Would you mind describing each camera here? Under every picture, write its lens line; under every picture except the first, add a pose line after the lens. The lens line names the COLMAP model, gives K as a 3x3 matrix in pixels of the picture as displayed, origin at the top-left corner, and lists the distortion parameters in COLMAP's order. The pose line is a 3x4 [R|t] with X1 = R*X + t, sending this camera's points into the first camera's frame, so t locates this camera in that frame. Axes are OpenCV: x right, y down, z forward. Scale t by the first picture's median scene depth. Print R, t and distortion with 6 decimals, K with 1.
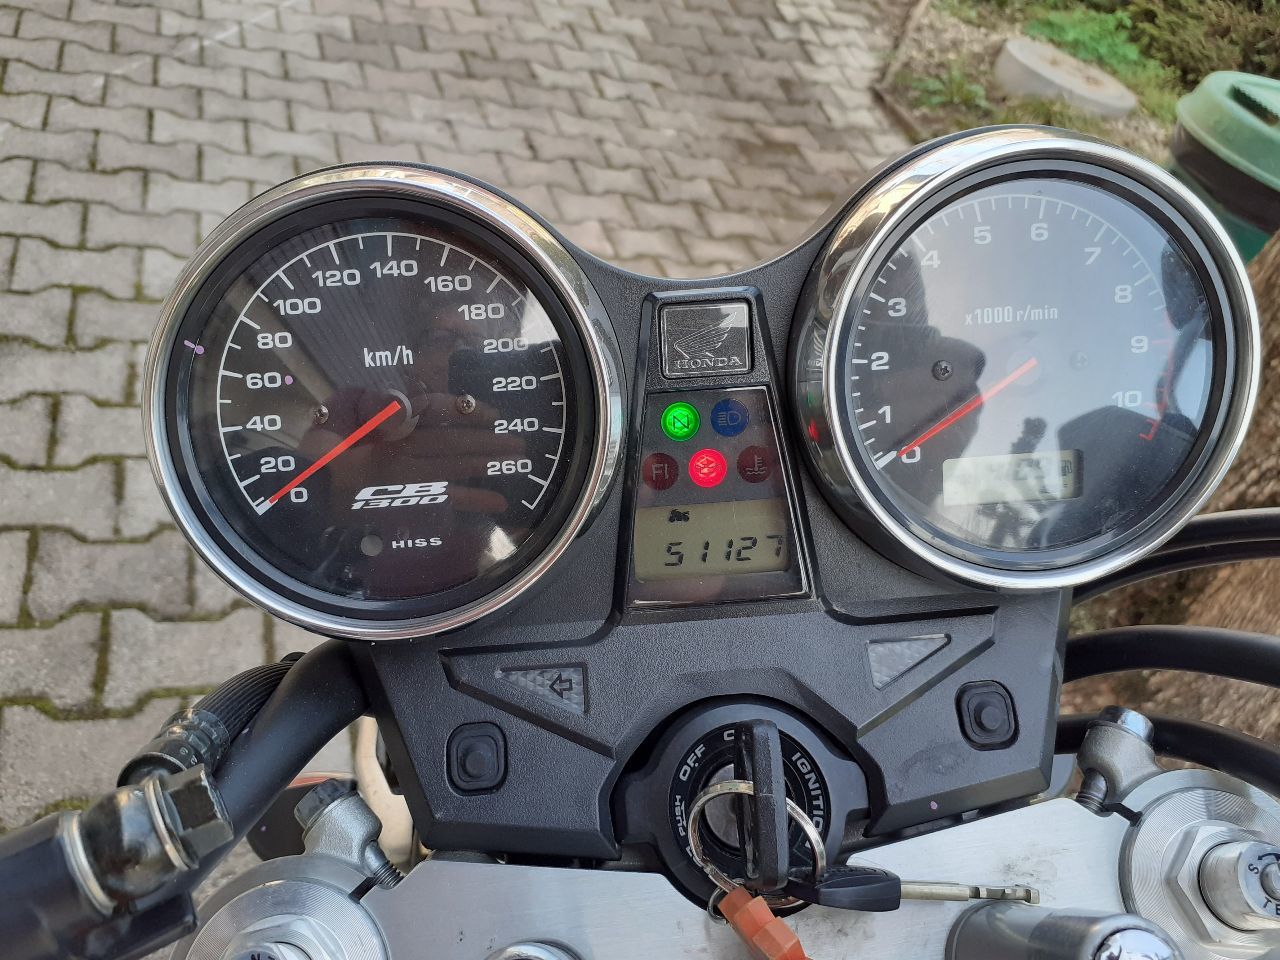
lens RADIAL K [[1002.0, 0, 640.0], [0, 1002.0, 480.0], [0, 0, 1]] dist [-0.004904, -0.048474]
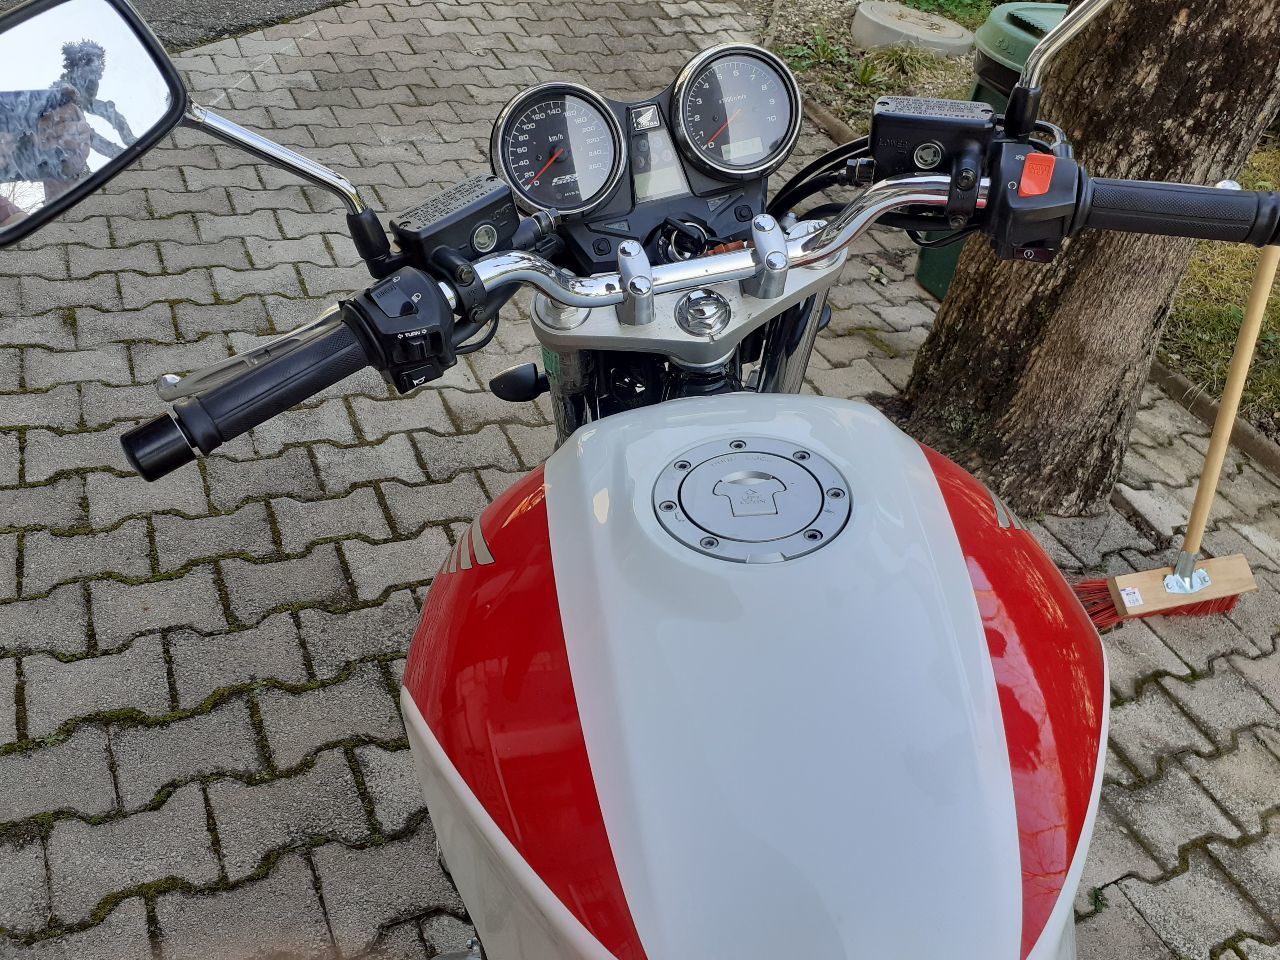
lens RADIAL K [[1002.0, 0, 640.0], [0, 1002.0, 480.0], [0, 0, 1]] dist [-0.004904, -0.048474]
pose [[0.984856, -0.170402, 0.031968, -0.033015], [0.170649, 0.985319, -0.005129, 0.131630], [-0.030625, 0.010506, 0.999476, -0.290876]]
